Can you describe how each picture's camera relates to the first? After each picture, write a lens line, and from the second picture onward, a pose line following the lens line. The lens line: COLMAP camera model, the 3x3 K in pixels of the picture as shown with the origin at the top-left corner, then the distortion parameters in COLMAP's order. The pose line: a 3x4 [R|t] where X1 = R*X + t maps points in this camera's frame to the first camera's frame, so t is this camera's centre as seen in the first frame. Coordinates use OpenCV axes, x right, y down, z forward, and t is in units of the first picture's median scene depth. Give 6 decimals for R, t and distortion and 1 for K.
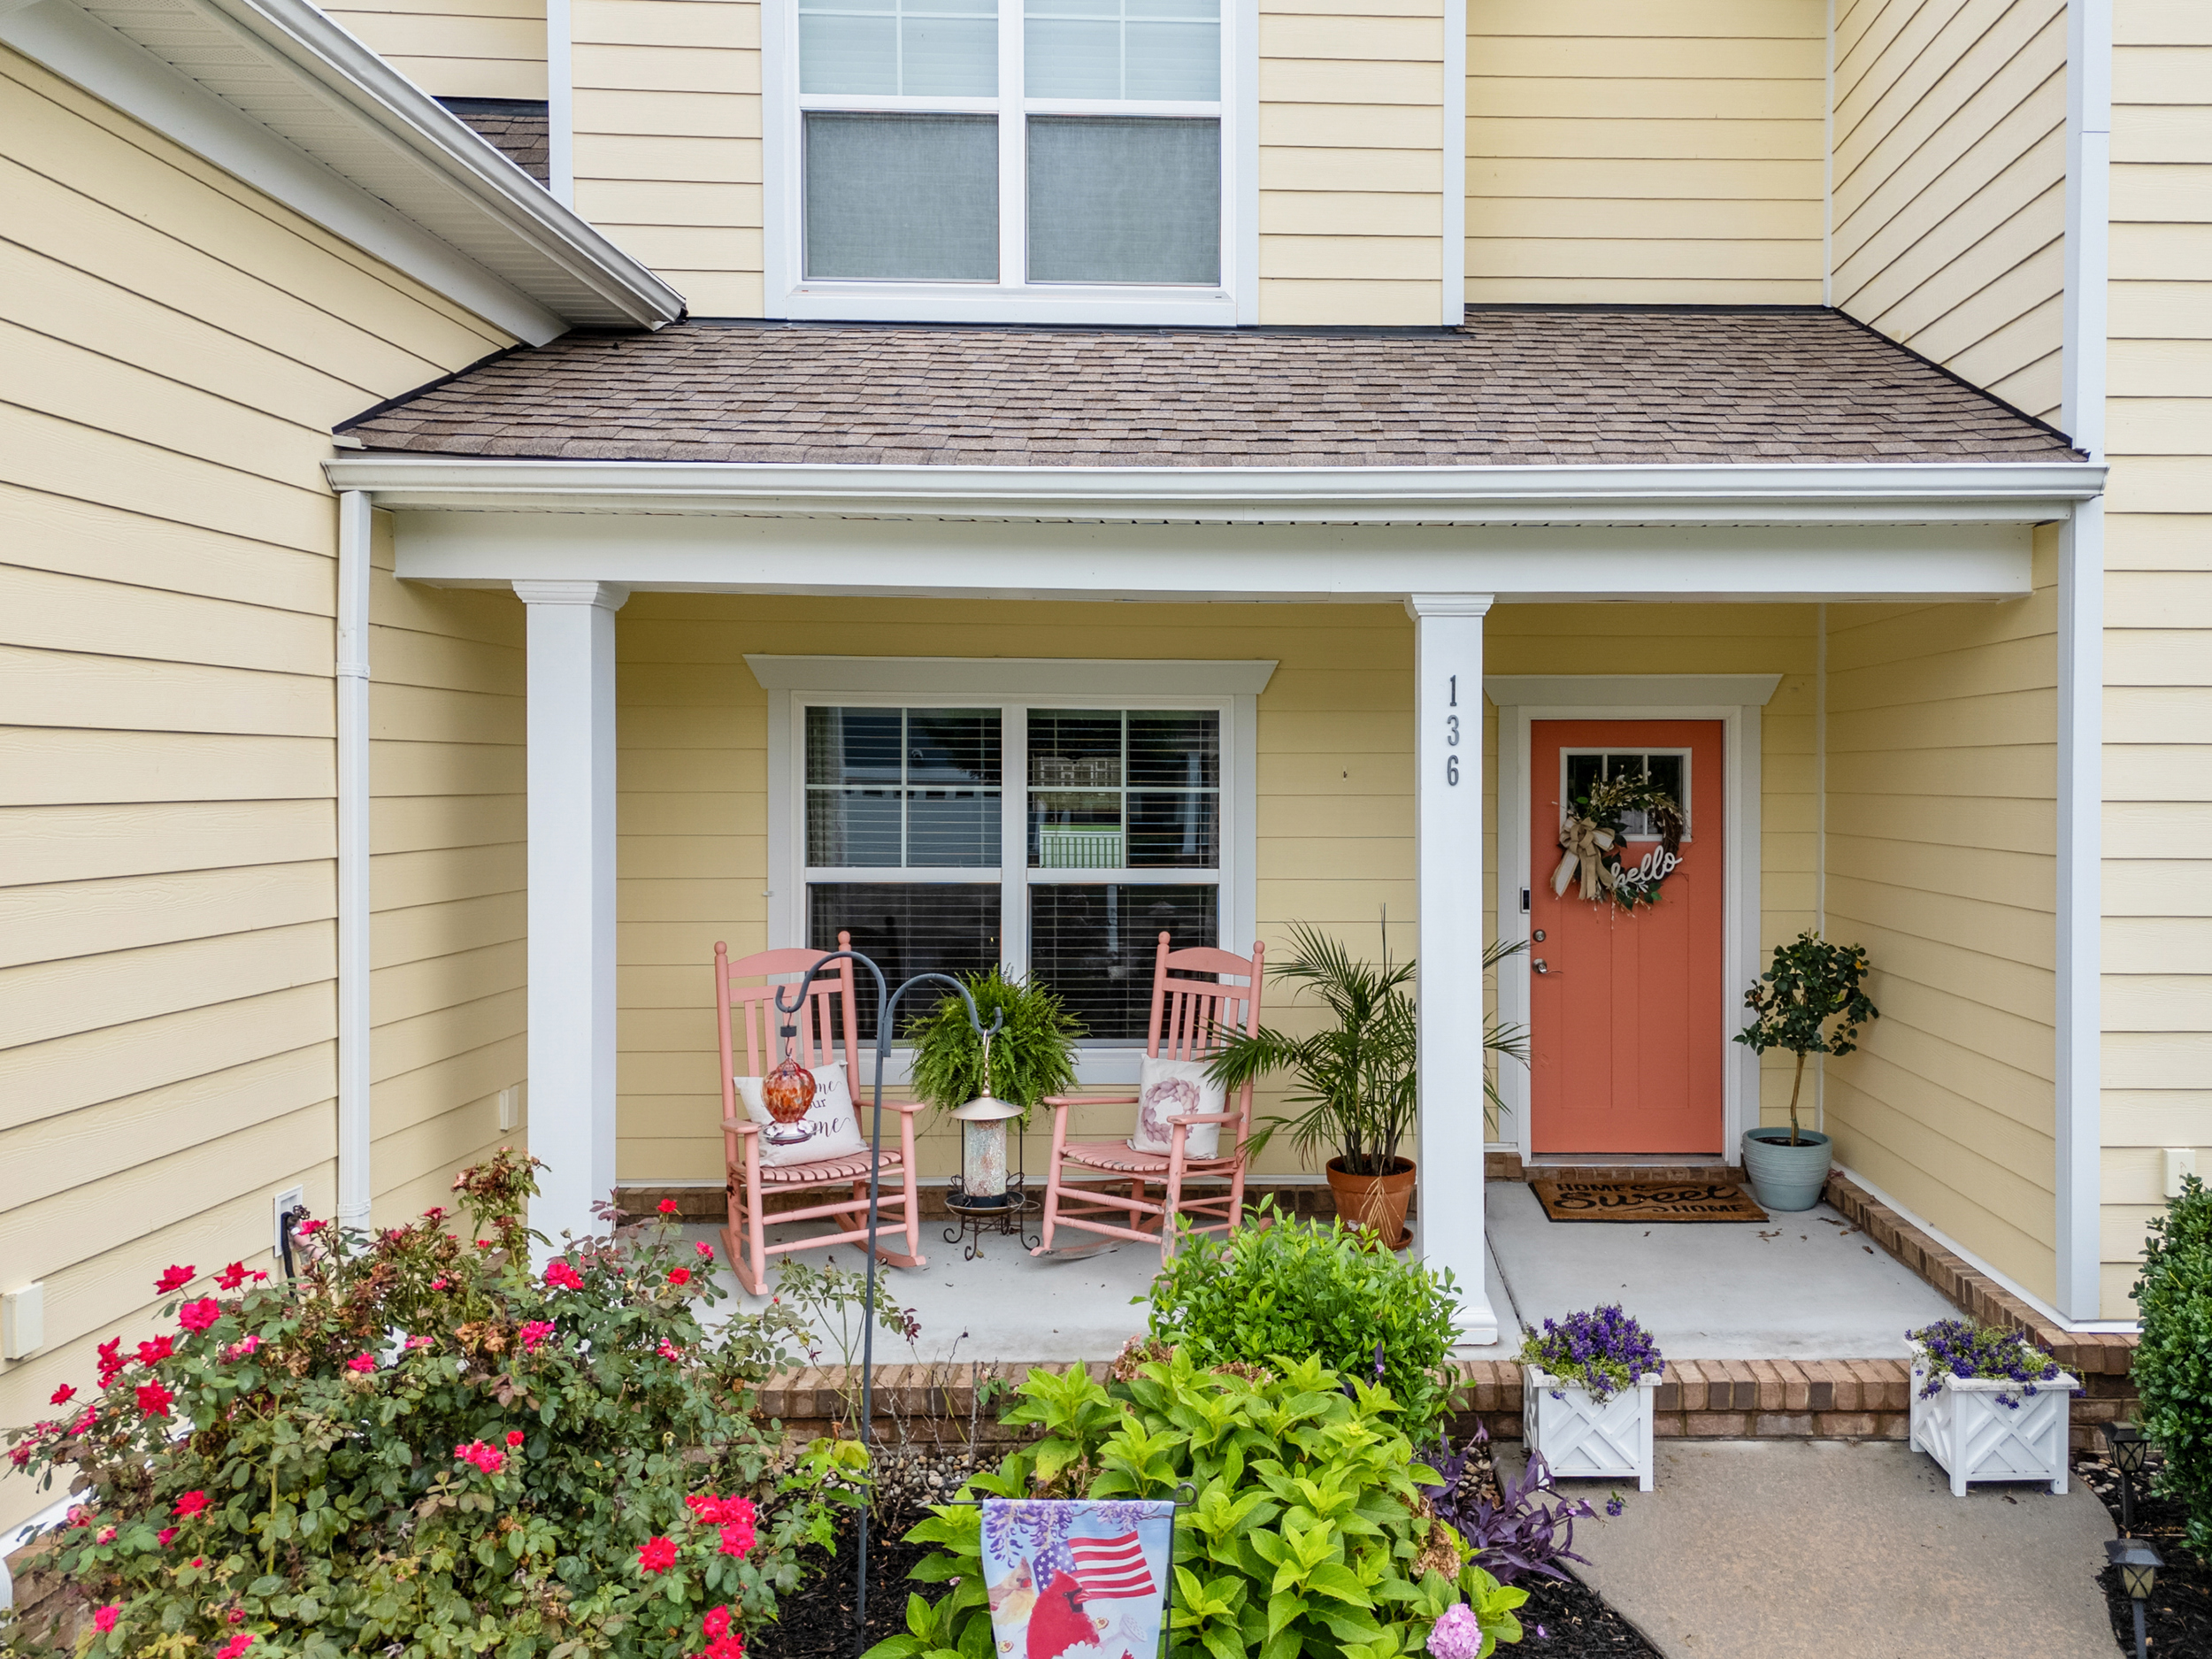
lens RADIAL K [[1735.3, 0, 1331.2], [0, 1735.3, 800.8], [0, 0, 1]] dist [0.003308, 0.003941]
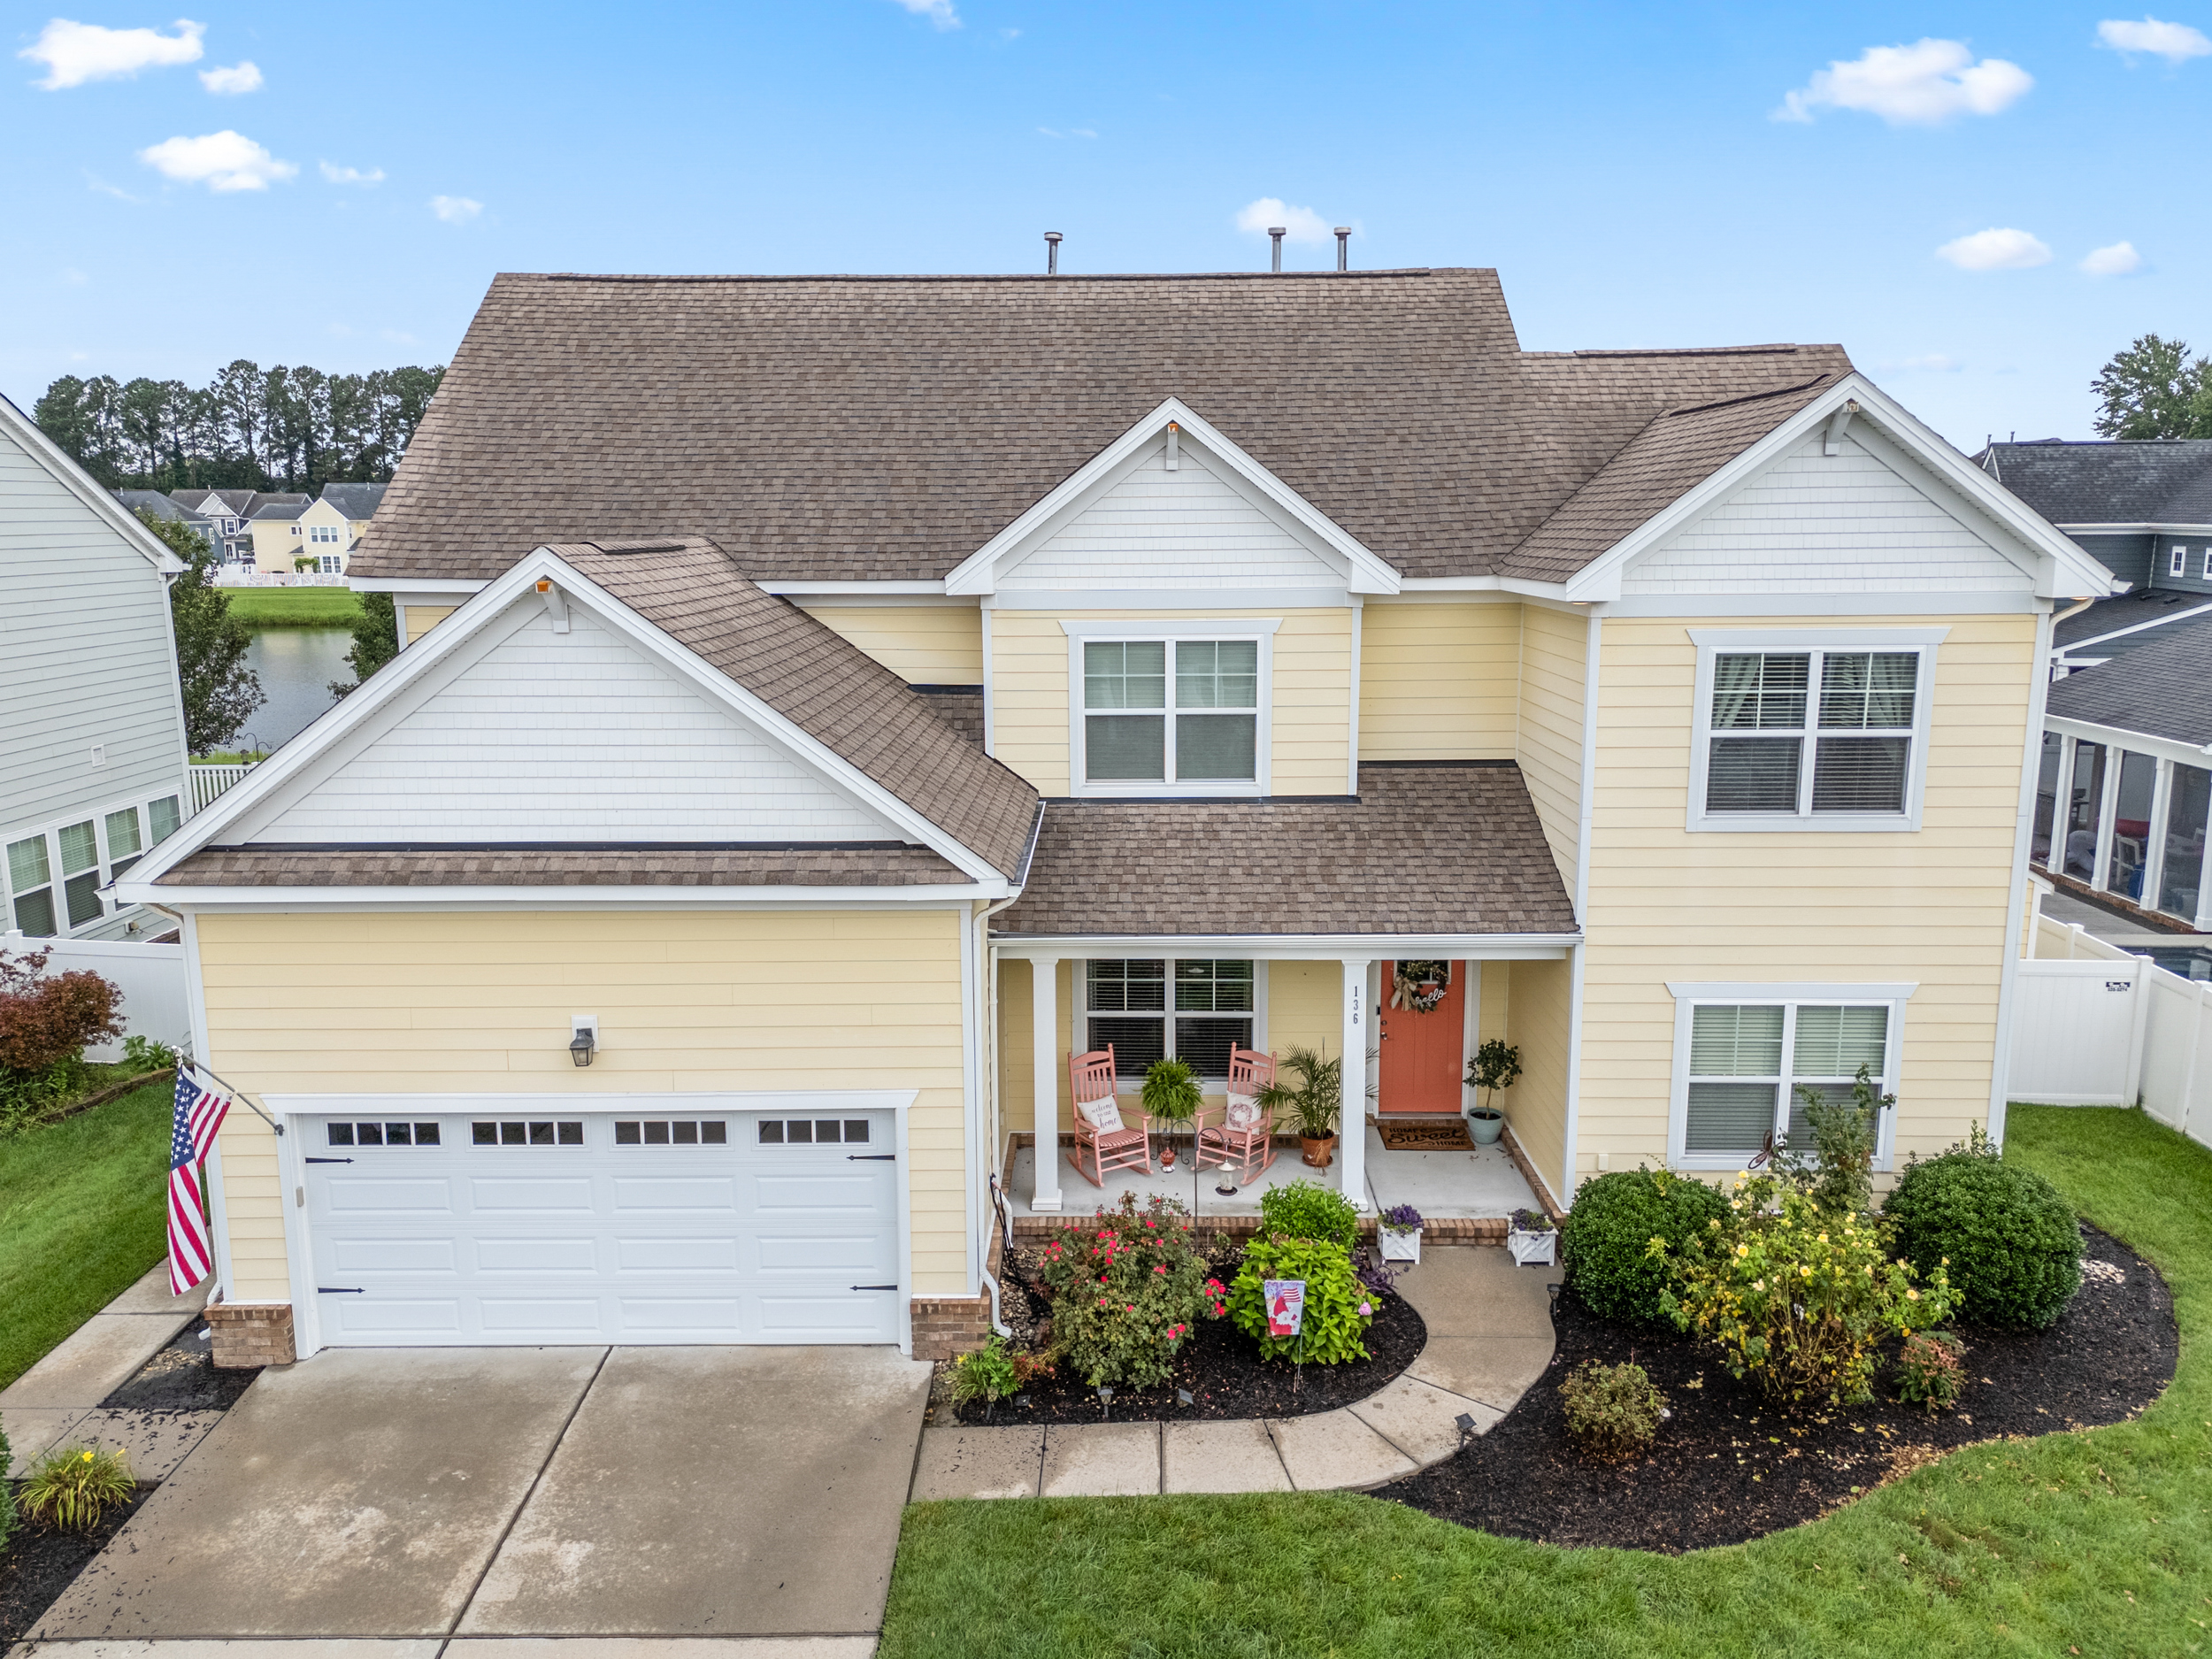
lens RADIAL K [[1626.2, 0, 1106.0], [0, 1626.2, 829.5], [0, 0, 1]] dist [0.071038, -0.066790]
pose [[0.998908, -0.002167, -0.046664, -0.185441], [0.010383, 0.984236, 0.176555, -0.696443], [0.045546, -0.176846, 0.983184, -1.384807]]
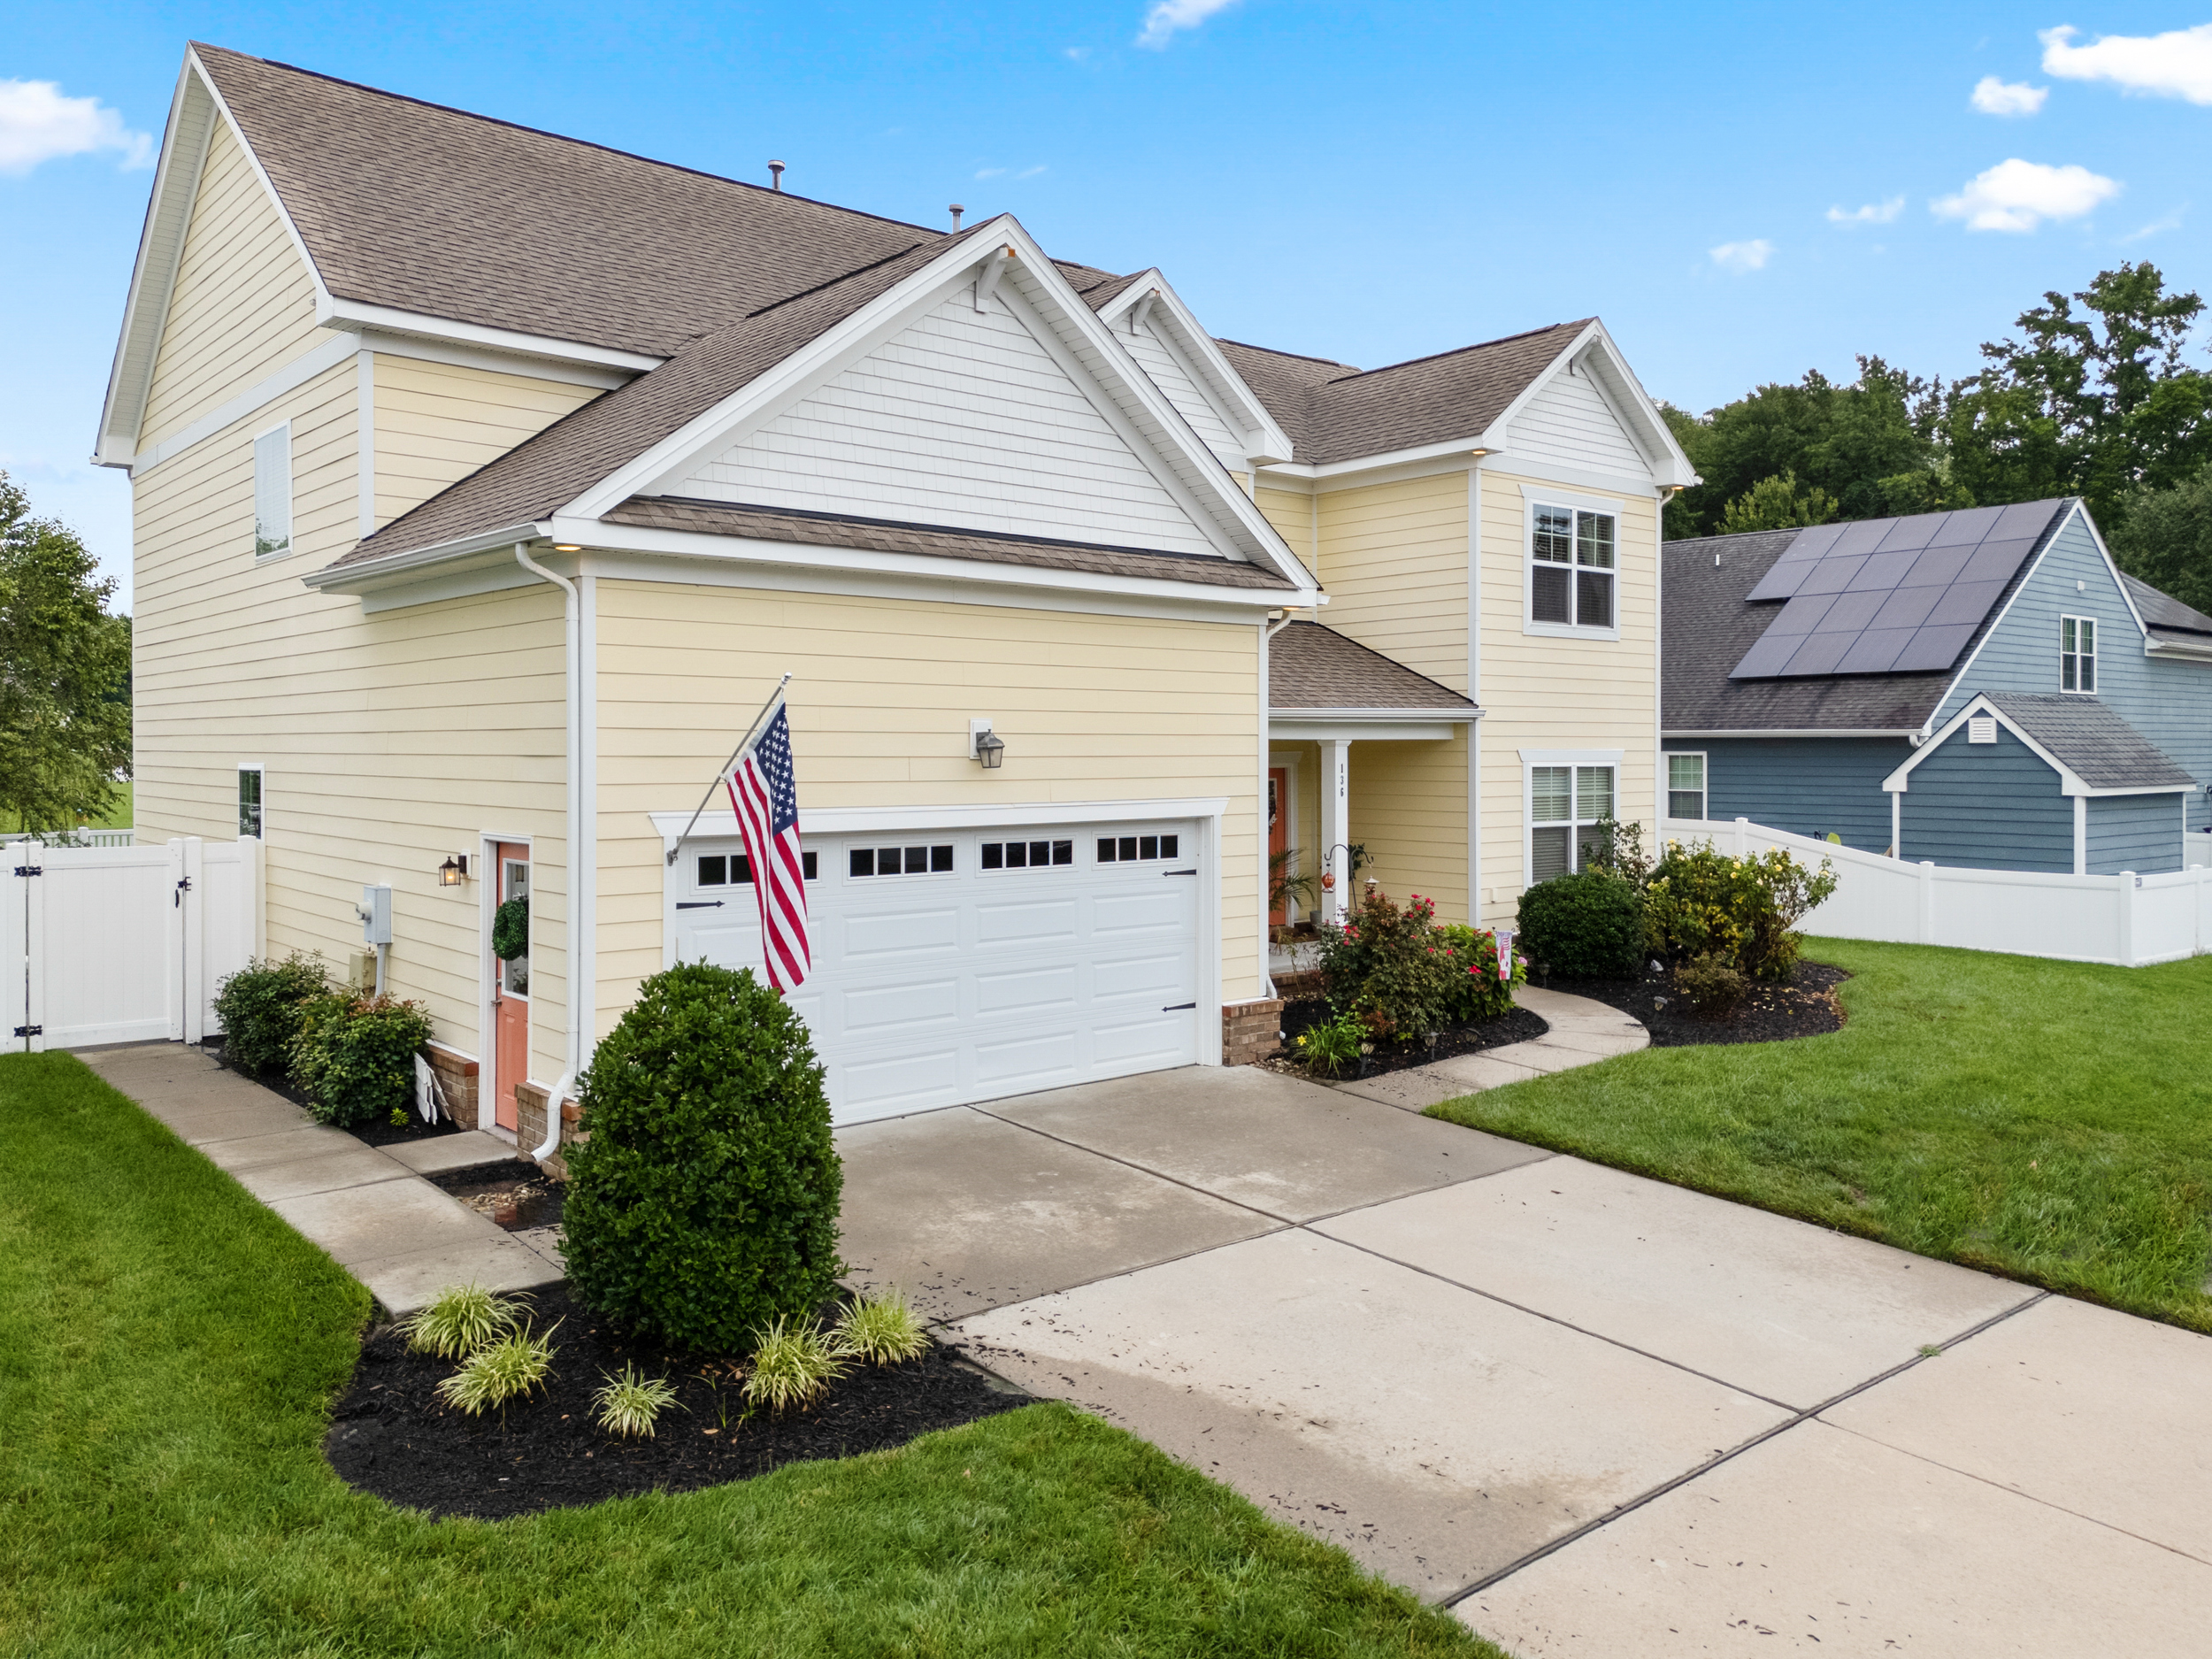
lens RADIAL K [[1626.2, 0, 1106.0], [0, 1626.2, 829.5], [0, 0, 1]] dist [0.071038, -0.066790]
pose [[0.790391, -0.042634, 0.611118, -1.946748], [0.024532, 0.998978, 0.037964, -0.066206], [-0.612112, -0.015014, 0.790629, -1.056039]]
